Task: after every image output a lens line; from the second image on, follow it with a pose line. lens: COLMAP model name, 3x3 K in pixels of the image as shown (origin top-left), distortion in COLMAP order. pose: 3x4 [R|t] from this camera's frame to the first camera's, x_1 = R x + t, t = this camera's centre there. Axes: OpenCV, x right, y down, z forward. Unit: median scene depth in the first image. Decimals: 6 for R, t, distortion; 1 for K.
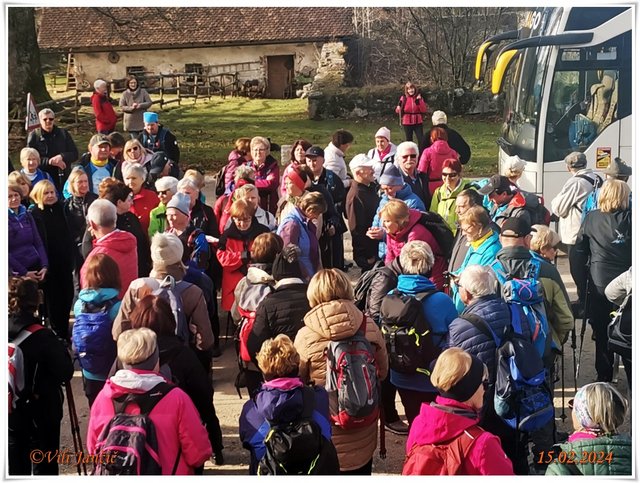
lens RADIAL K [[1128.8, 0, 319.8], [0, 1128.8, 241.2], [0, 0, 1]] dist [-0.083361, 0.000000]
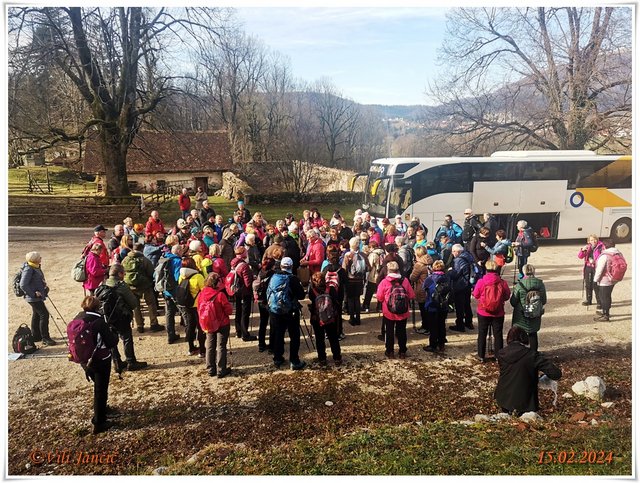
lens RADIAL K [[507.5, 0, 320.5], [0, 507.5, 241.8], [0, 0, 1]] dist [-0.000452, -0.000257]
pose [[0.957347, -0.025774, 0.287788, -0.345604], [0.035755, 0.998926, -0.029481, 0.021850], [-0.286719, 0.038514, 0.957240, -0.202985]]
